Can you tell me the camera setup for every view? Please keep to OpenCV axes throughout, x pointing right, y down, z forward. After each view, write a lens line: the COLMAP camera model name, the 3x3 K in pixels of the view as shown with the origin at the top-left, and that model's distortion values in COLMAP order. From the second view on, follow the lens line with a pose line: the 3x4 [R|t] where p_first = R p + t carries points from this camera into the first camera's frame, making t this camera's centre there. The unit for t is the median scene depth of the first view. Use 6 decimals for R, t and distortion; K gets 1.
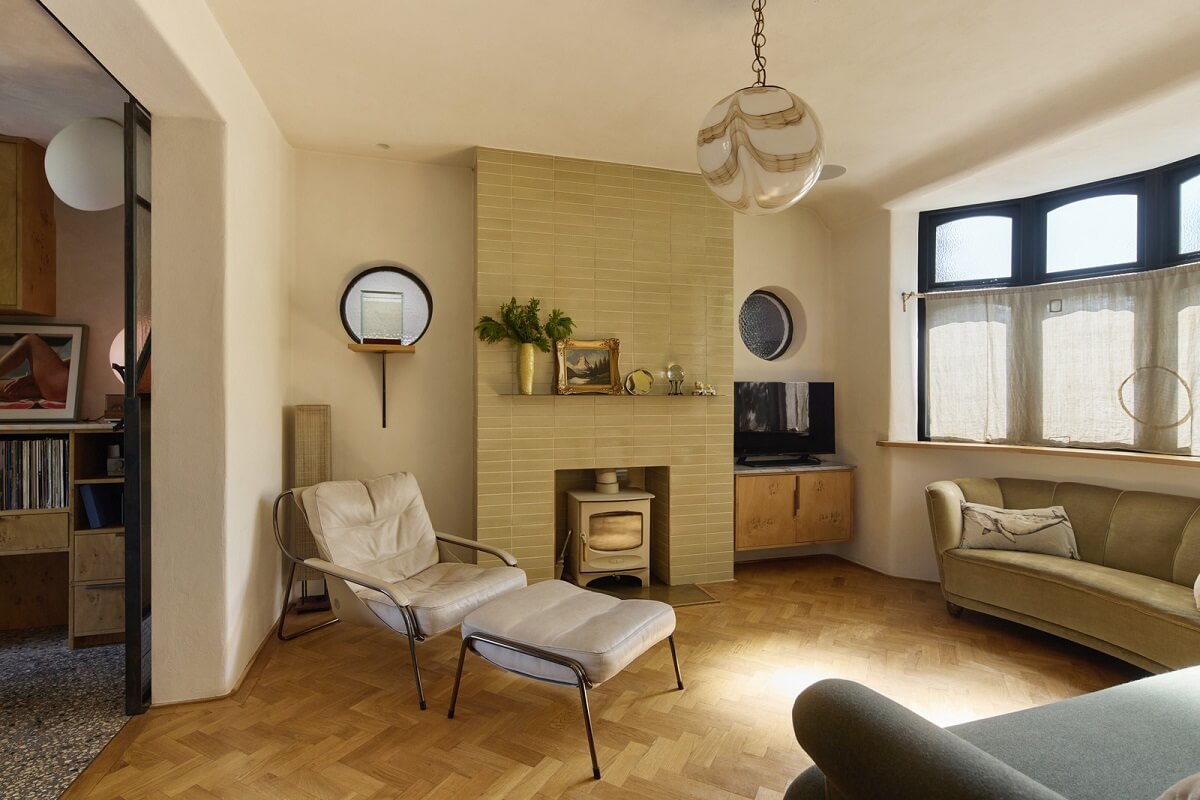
lens RADIAL K [[584.4, 0, 600.0], [0, 584.4, 400.0], [0, 0, 1]] dist [-0.004771, -0.000864]
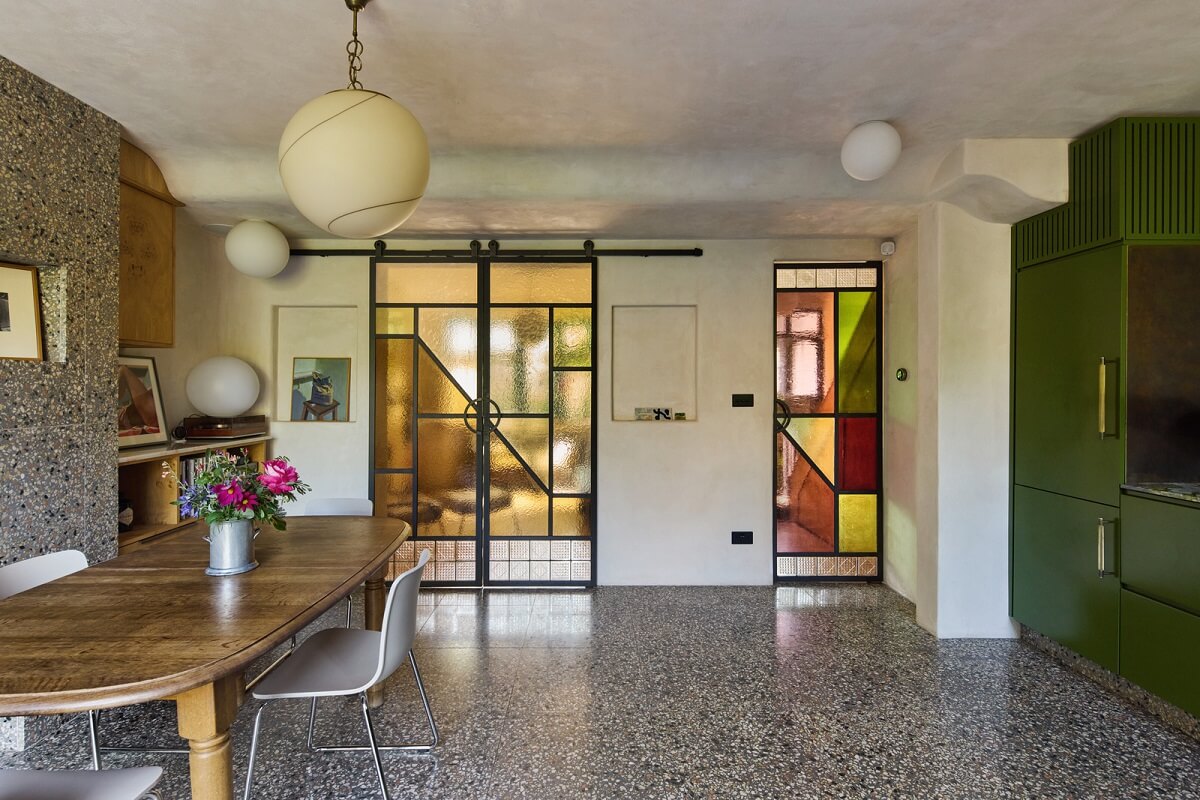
lens RADIAL K [[584.4, 0, 600.0], [0, 584.4, 400.0], [0, 0, 1]] dist [-0.004771, -0.000864]
pose [[0.276117, -0.018042, 0.960955, -1.814032], [0.005013, 0.999837, 0.017332, -0.065824], [-0.961111, 0.000032, 0.276162, -0.139521]]
